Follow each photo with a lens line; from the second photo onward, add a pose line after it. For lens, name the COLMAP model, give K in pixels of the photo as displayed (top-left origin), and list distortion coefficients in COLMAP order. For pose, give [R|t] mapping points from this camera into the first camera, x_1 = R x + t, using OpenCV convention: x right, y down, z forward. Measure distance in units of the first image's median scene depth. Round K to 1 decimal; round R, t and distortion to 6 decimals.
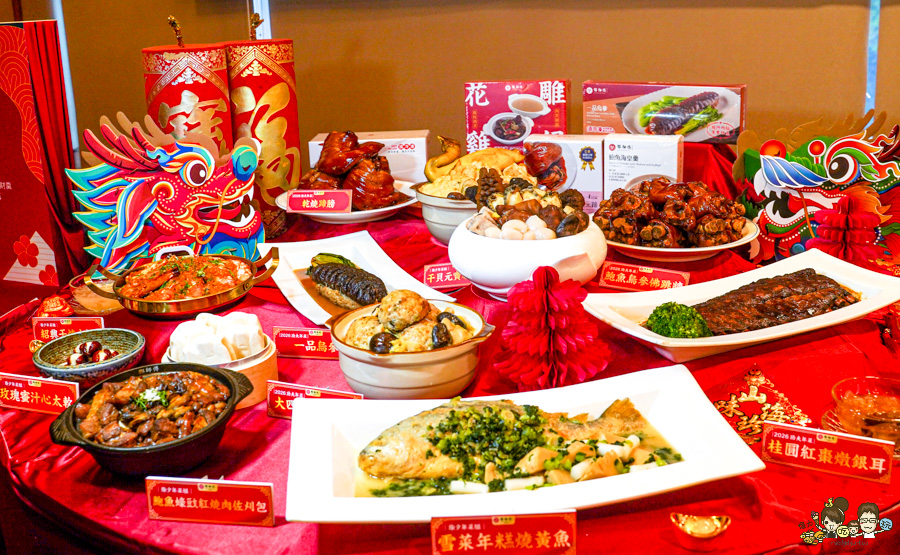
lens RADIAL K [[718.4, 0, 450.1], [0, 718.4, 277.7], [0, 0, 1]] dist [-0.049544, 0.002172]
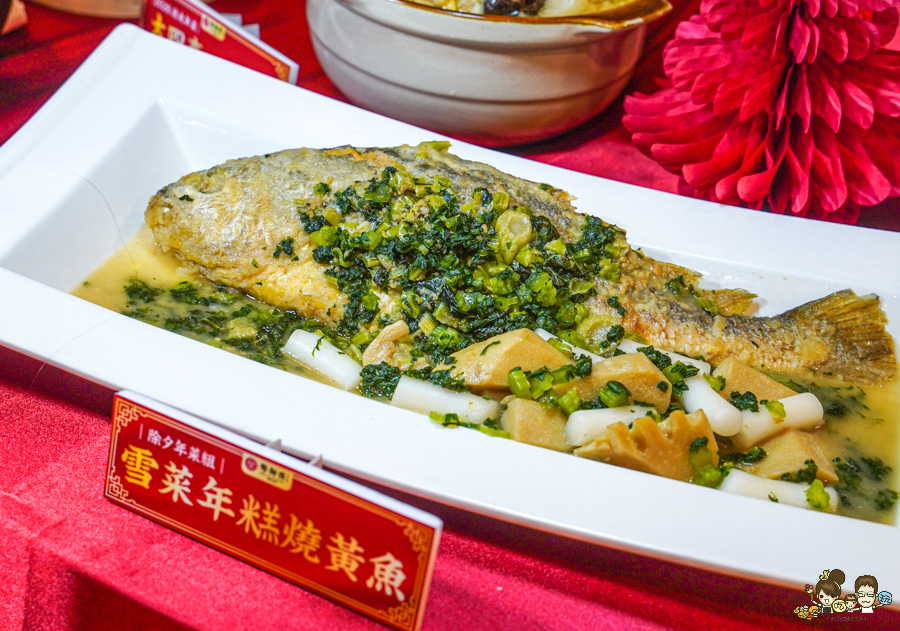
lens RADIAL K [[1379.1, 0, 449.3], [0, 1379.1, 315.7], [0, 0, 1]] dist [0.051039, 0.000000]
pose [[0.901495, 0.354629, -0.248083, 0.265970], [-0.258096, 0.900654, 0.349584, -0.015129], [0.347410, -0.251119, 0.903463, 0.327682]]
